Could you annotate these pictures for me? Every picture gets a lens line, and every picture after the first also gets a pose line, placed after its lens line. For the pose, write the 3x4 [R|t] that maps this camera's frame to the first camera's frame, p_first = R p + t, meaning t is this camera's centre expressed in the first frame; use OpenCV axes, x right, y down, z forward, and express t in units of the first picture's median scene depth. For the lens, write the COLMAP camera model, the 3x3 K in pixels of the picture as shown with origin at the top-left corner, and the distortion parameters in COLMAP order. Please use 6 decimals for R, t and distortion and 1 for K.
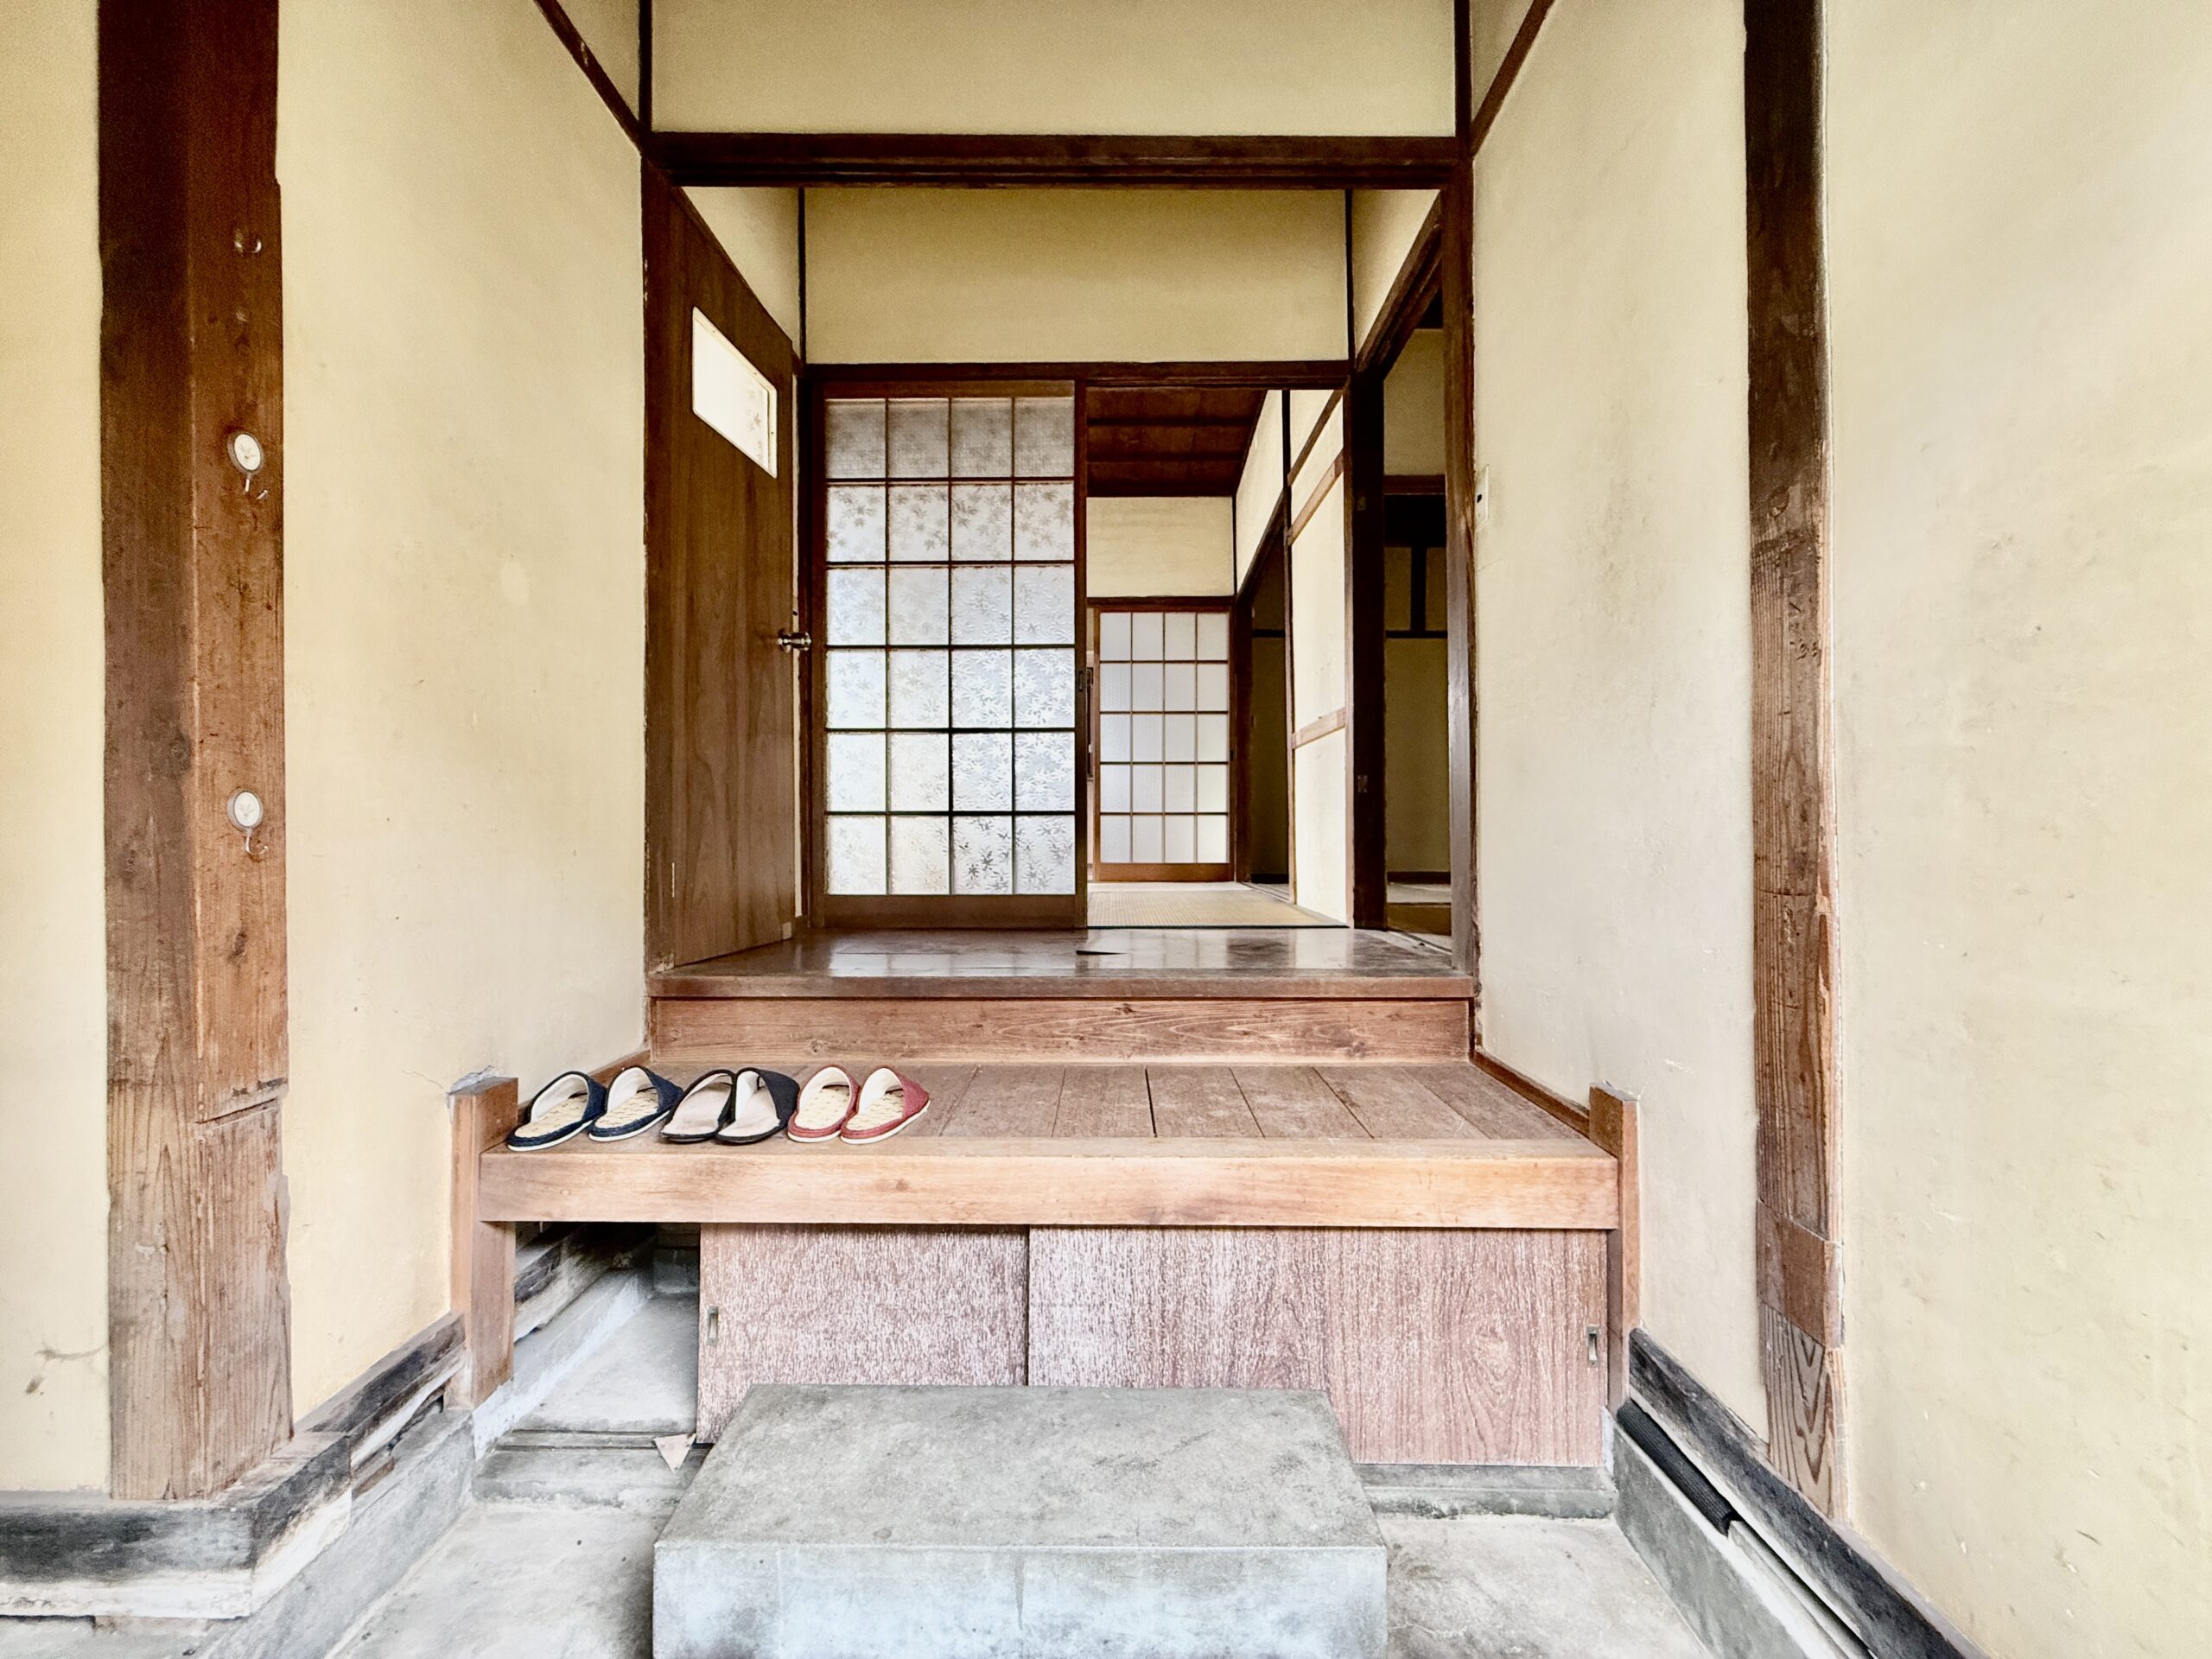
lens RADIAL K [[882.4, 0, 1101.7], [0, 882.4, 830.6], [0, 0, 1]] dist [-0.001032, 0.000342]
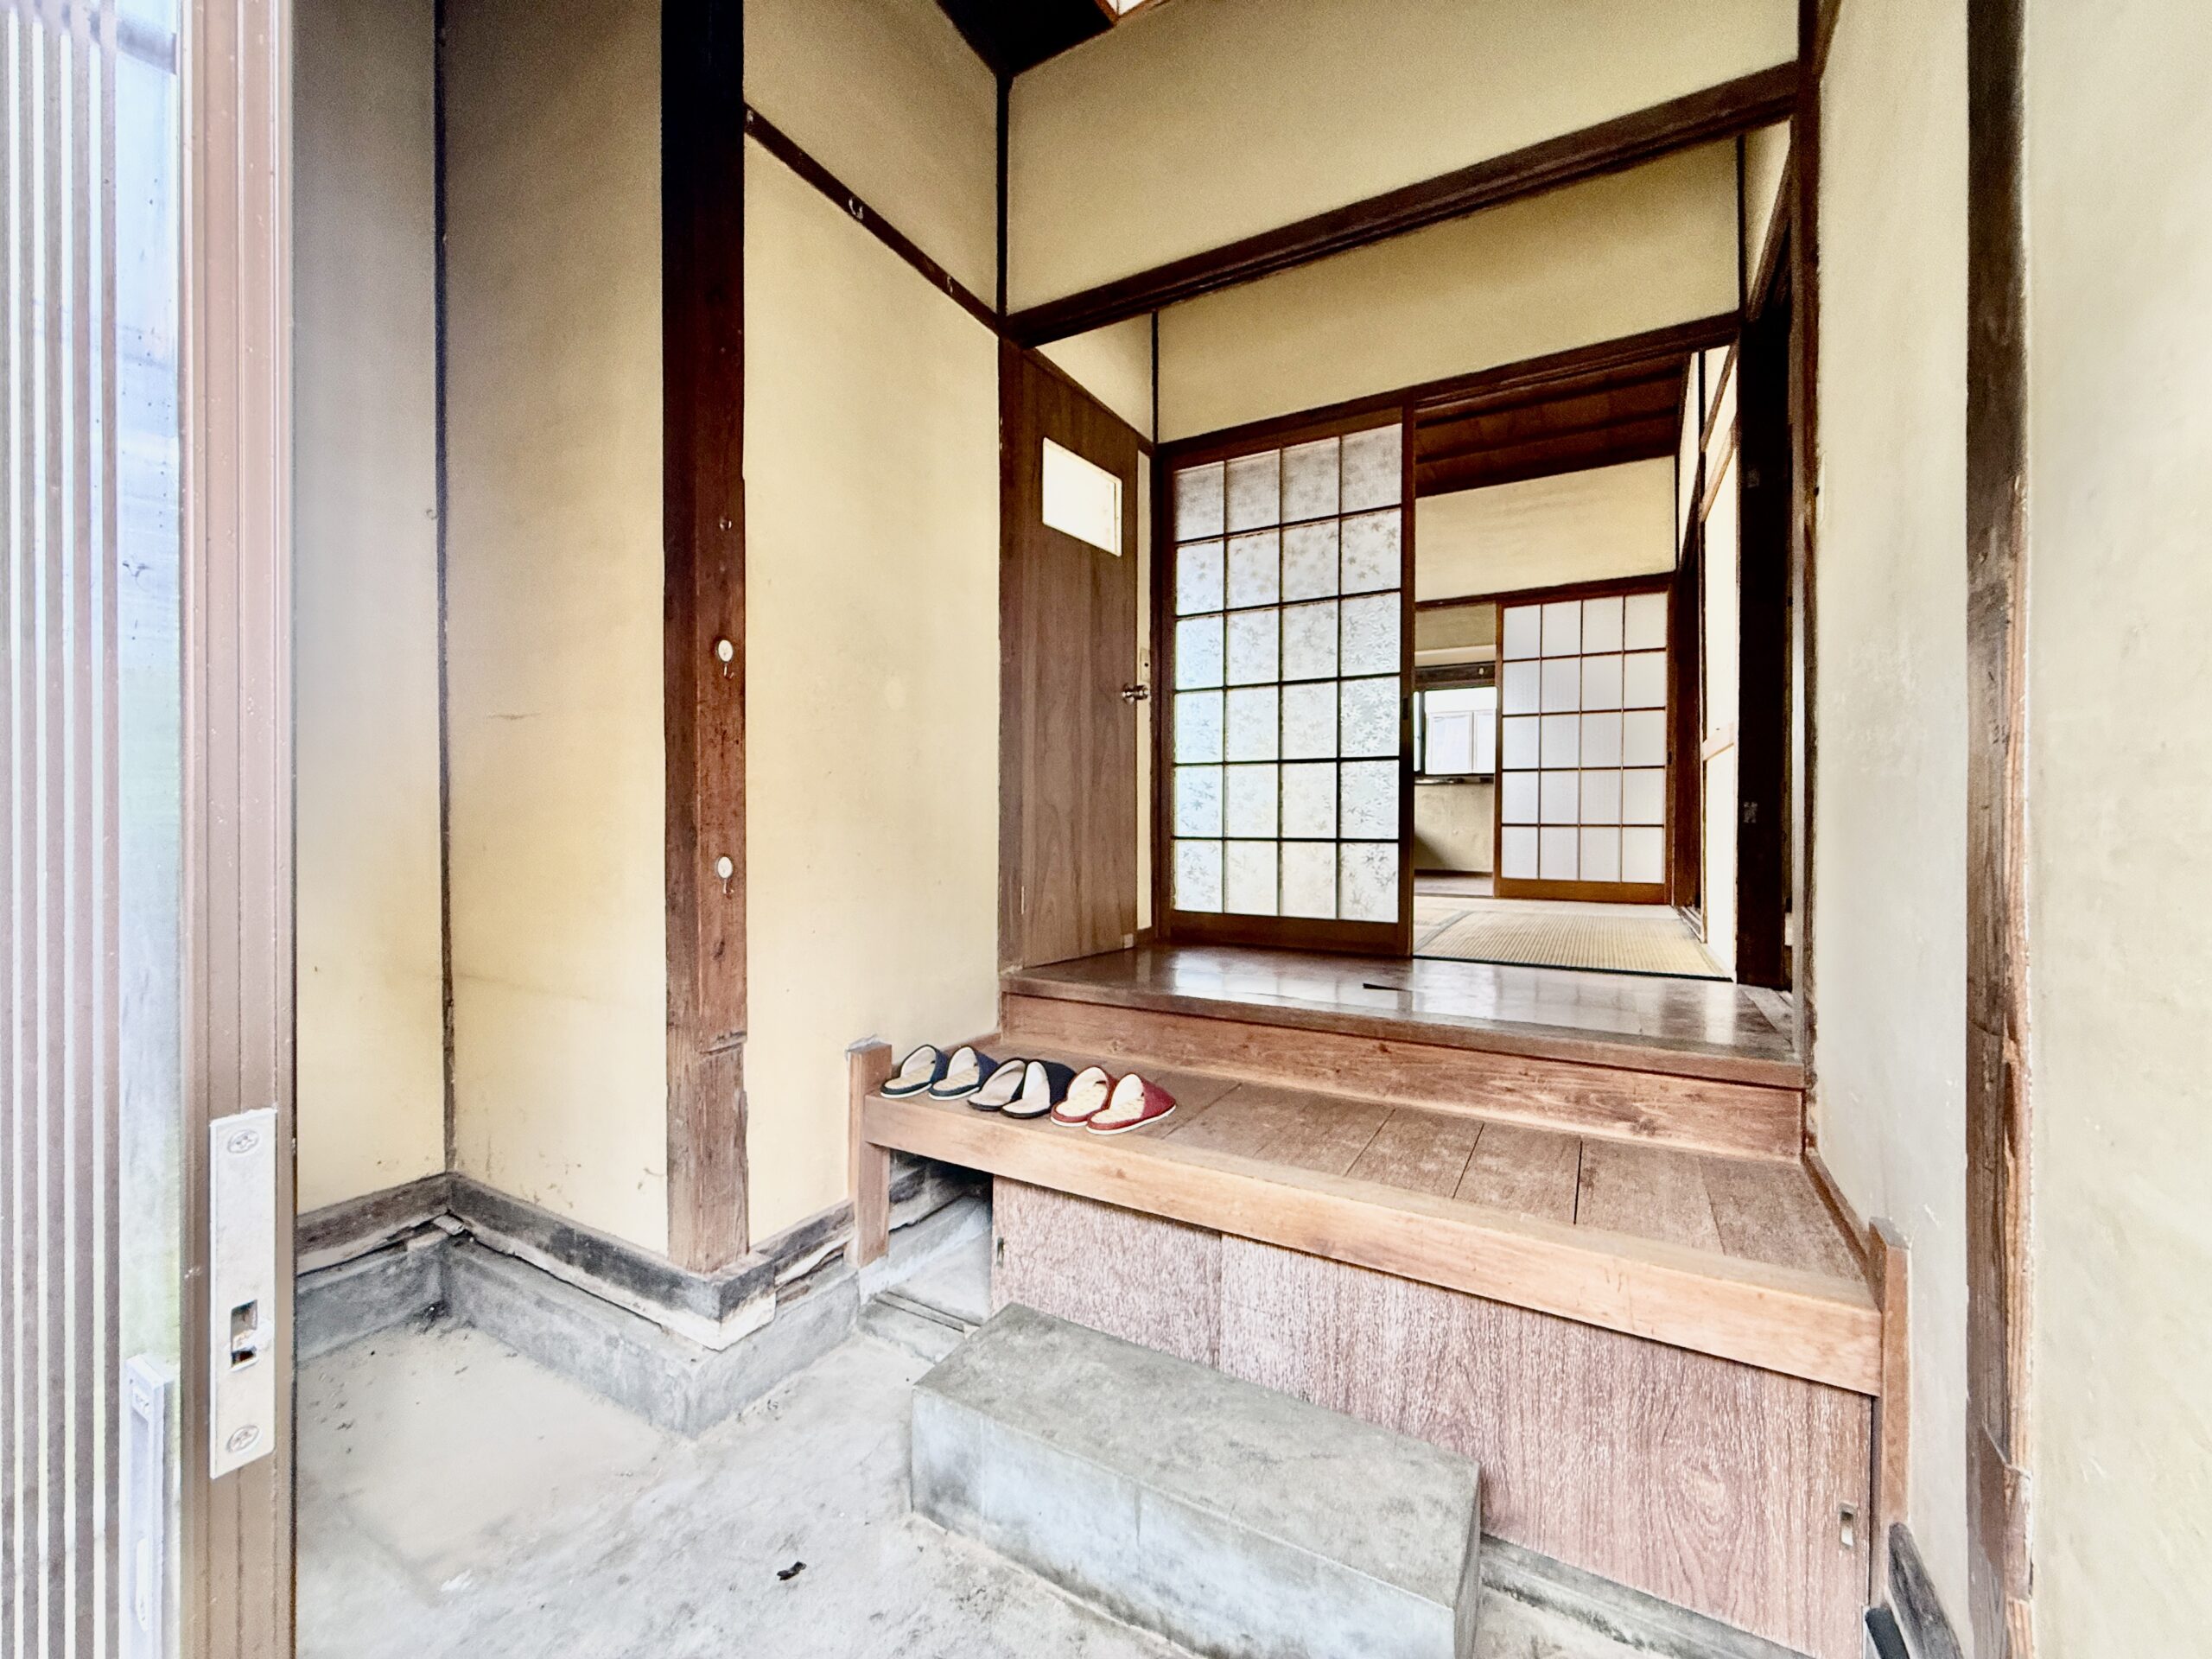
lens RADIAL K [[882.4, 0, 1102.0], [0, 882.4, 830.2], [0, 0, 1]] dist [-0.001032, 0.000342]
pose [[0.874574, 0.009721, -0.484794, 0.334289], [-0.005594, 0.999935, 0.009960, -0.084674], [0.484859, -0.005999, 0.874572, -0.076884]]
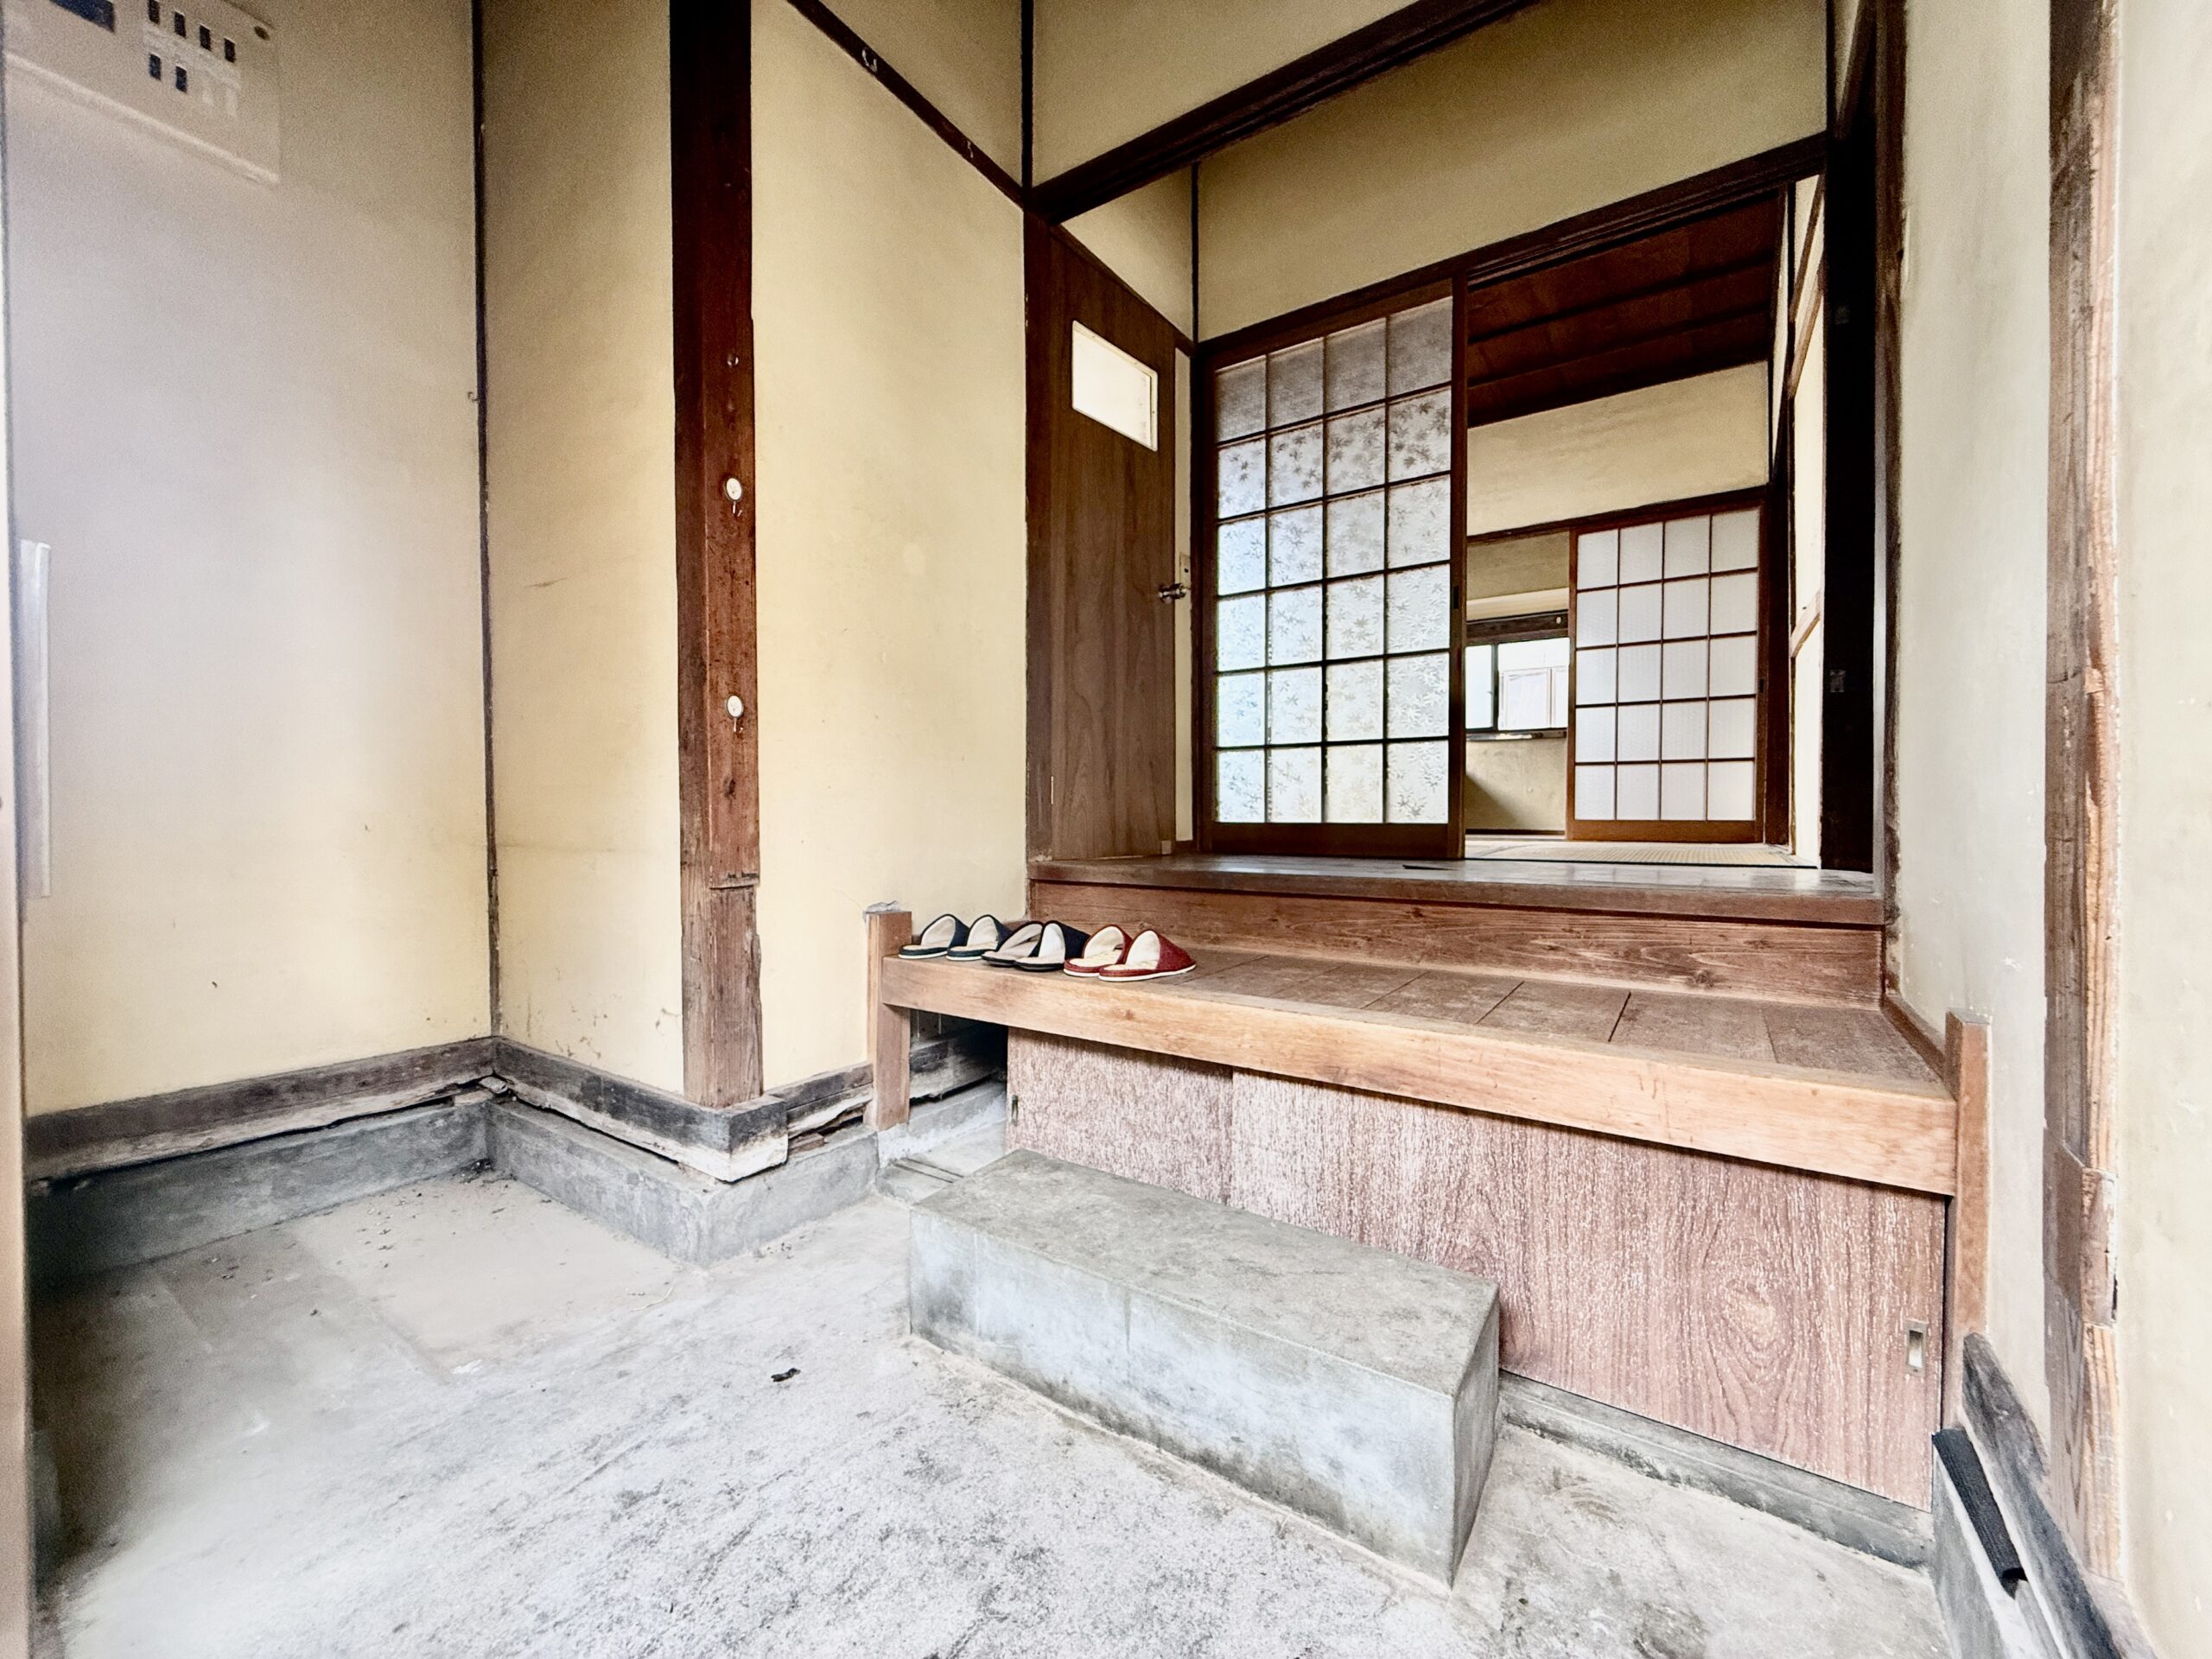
lens RADIAL K [[882.4, 0, 1102.1], [0, 882.4, 830.7], [0, 0, 1]] dist [-0.001032, 0.000342]
pose [[0.832569, 0.011902, -0.553794, 0.388742], [-0.001575, 0.999816, 0.019119, 0.131181], [0.553920, -0.015046, 0.832434, 0.000296]]
